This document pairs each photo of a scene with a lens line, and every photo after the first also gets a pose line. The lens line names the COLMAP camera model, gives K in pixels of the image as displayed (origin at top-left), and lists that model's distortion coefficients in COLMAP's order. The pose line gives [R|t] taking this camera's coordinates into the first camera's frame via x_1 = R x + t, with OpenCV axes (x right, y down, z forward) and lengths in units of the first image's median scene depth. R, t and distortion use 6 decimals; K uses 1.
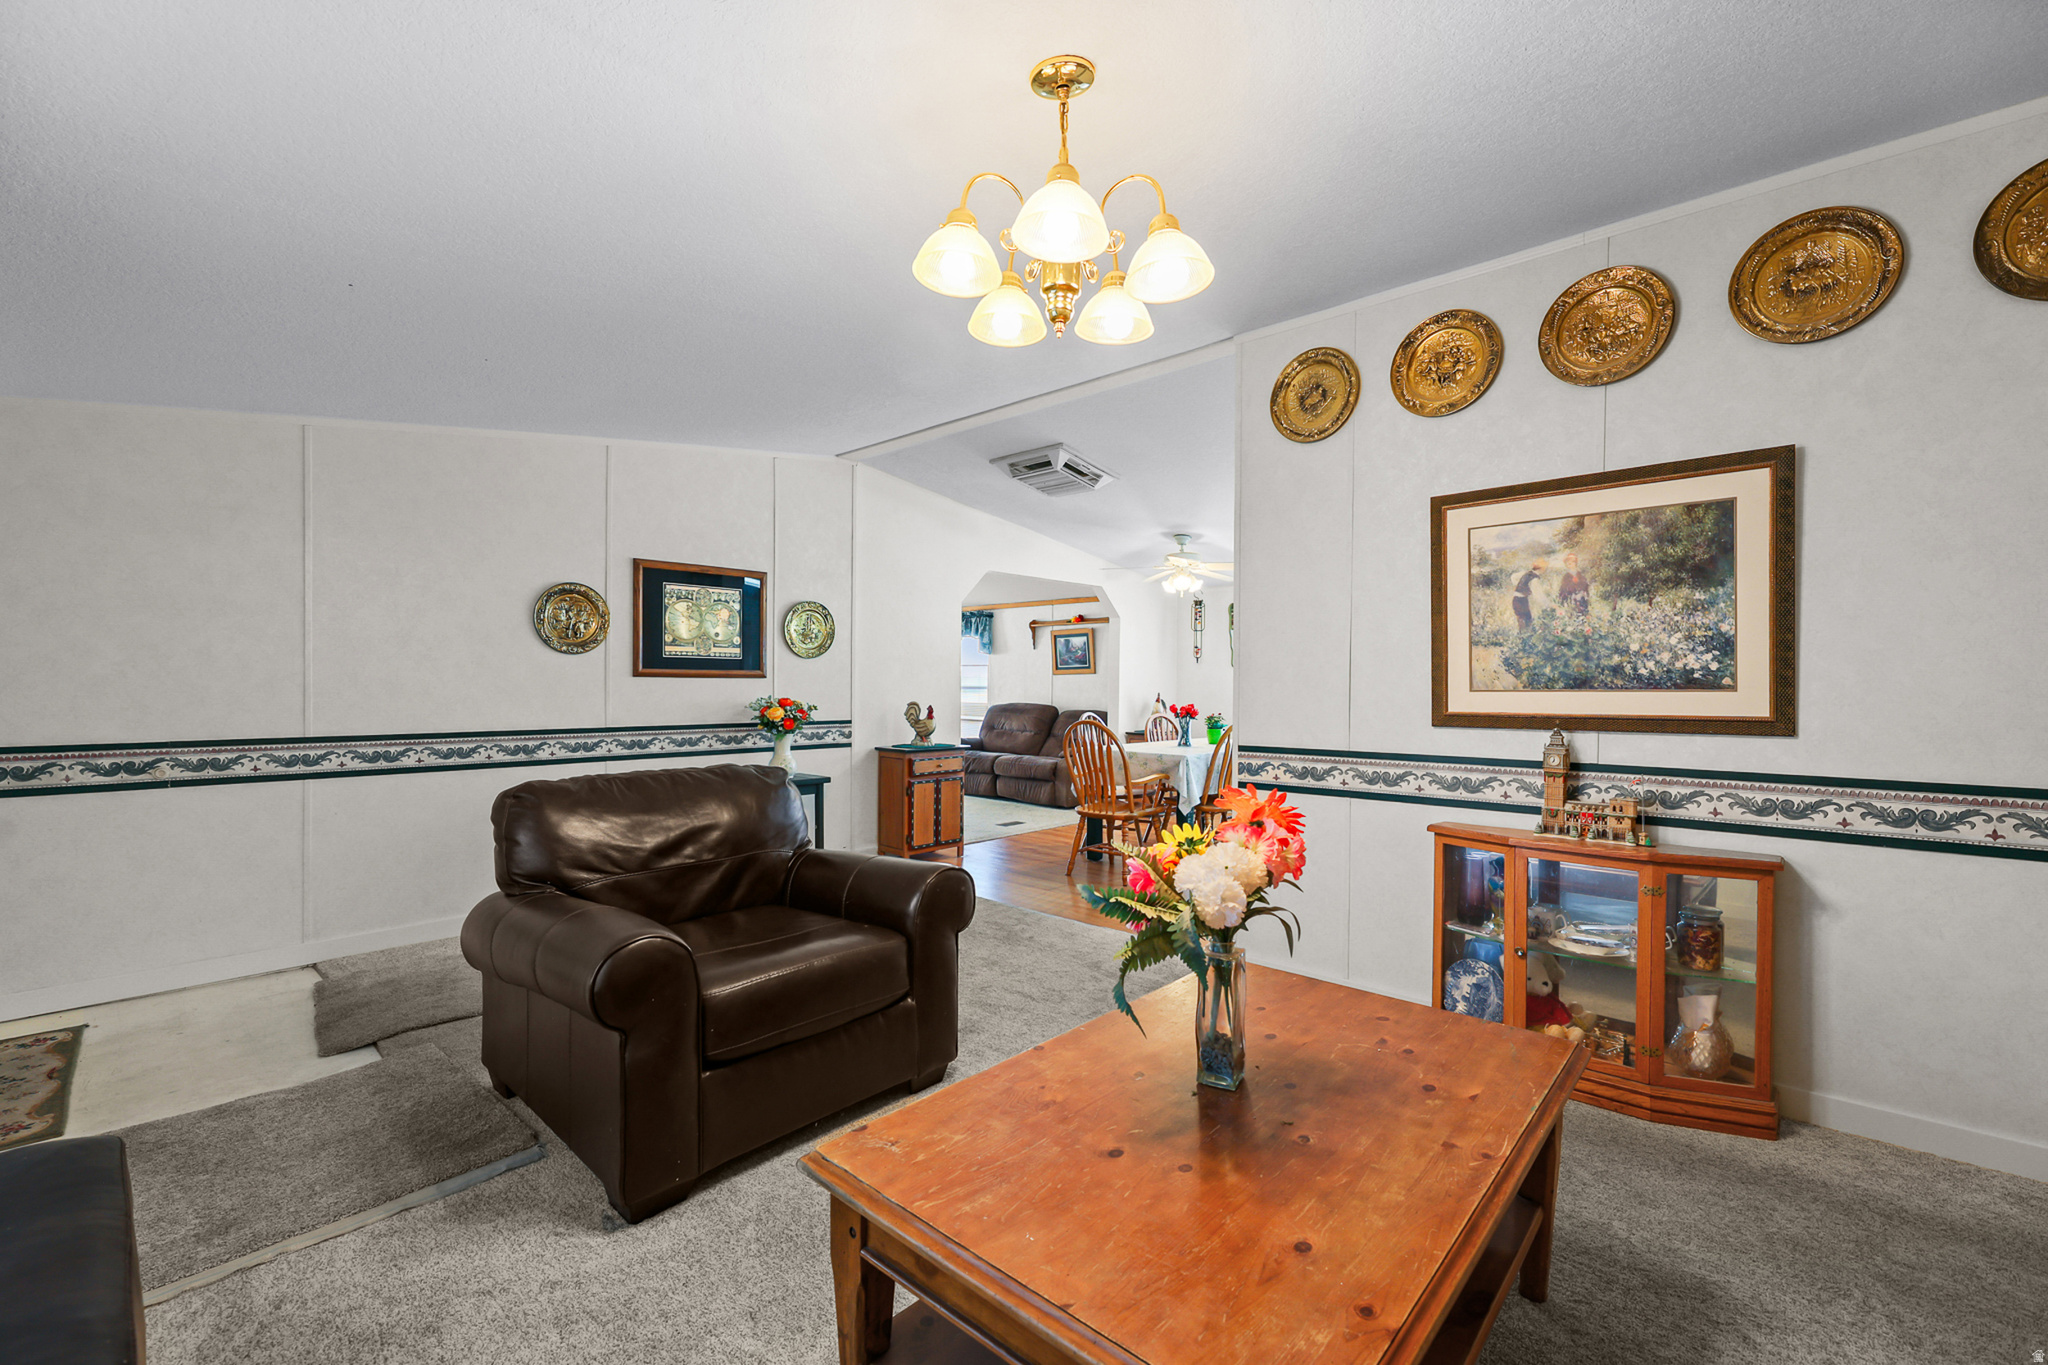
lens RADIAL K [[852.2, 0, 1029.7], [0, 852.2, 680.5], [0, 0, 1]] dist [-0.003195, -0.000373]
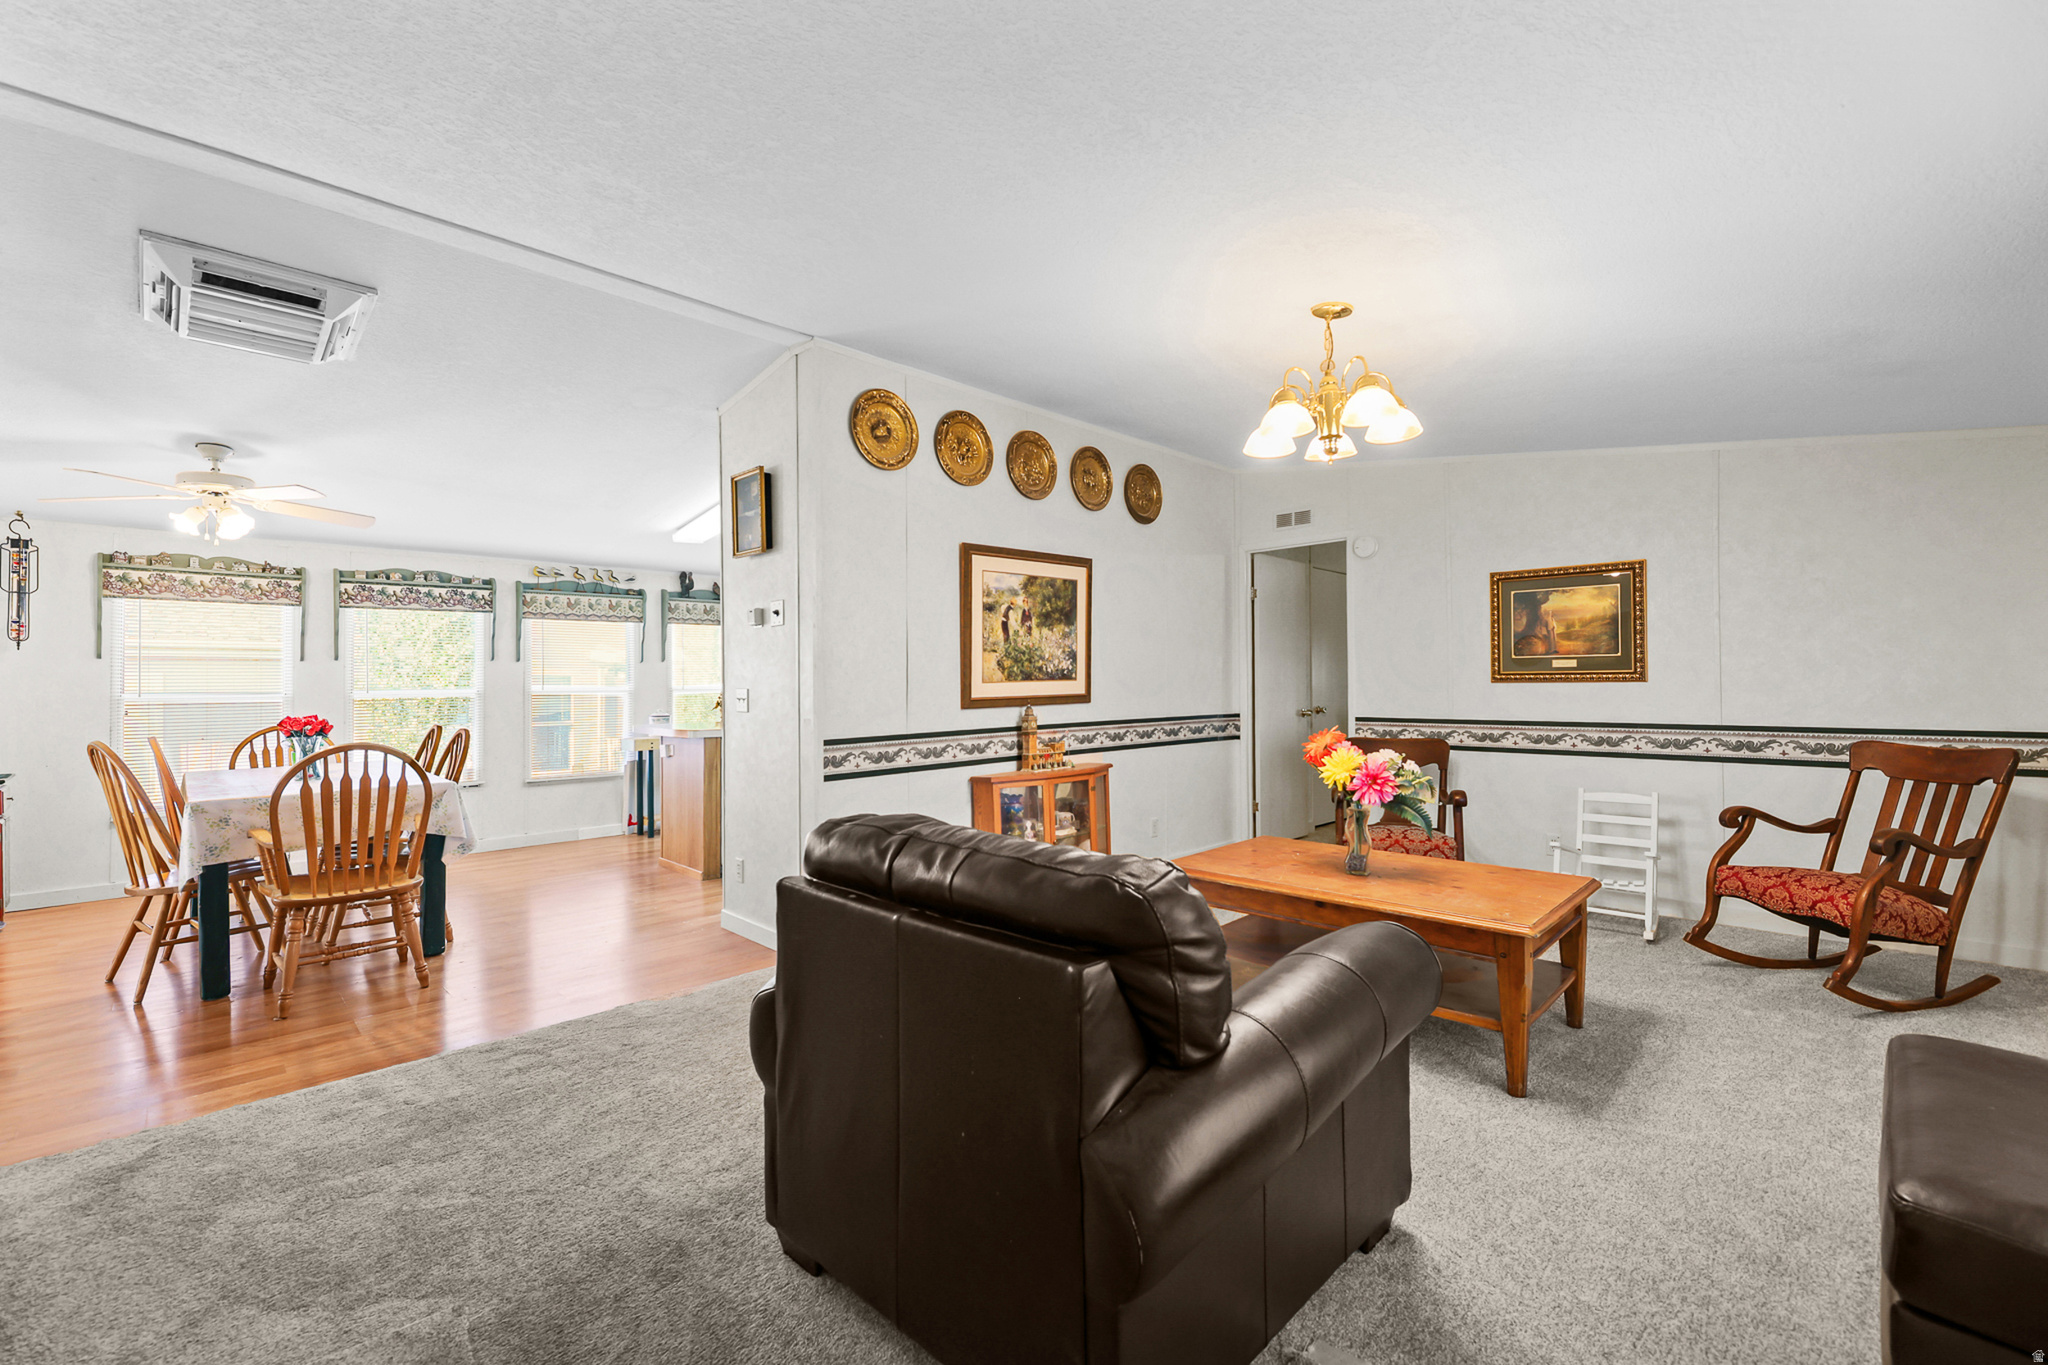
lens RADIAL K [[852.2, 0, 1013.9], [0, 852.2, 667.3], [0, 0, 1]] dist [-0.003195, -0.000373]
pose [[0.056453, 0.010596, 0.998349, -0.955068], [0.006784, 0.999917, -0.010996, 0.002545], [-0.998382, 0.007394, 0.056376, 0.900740]]
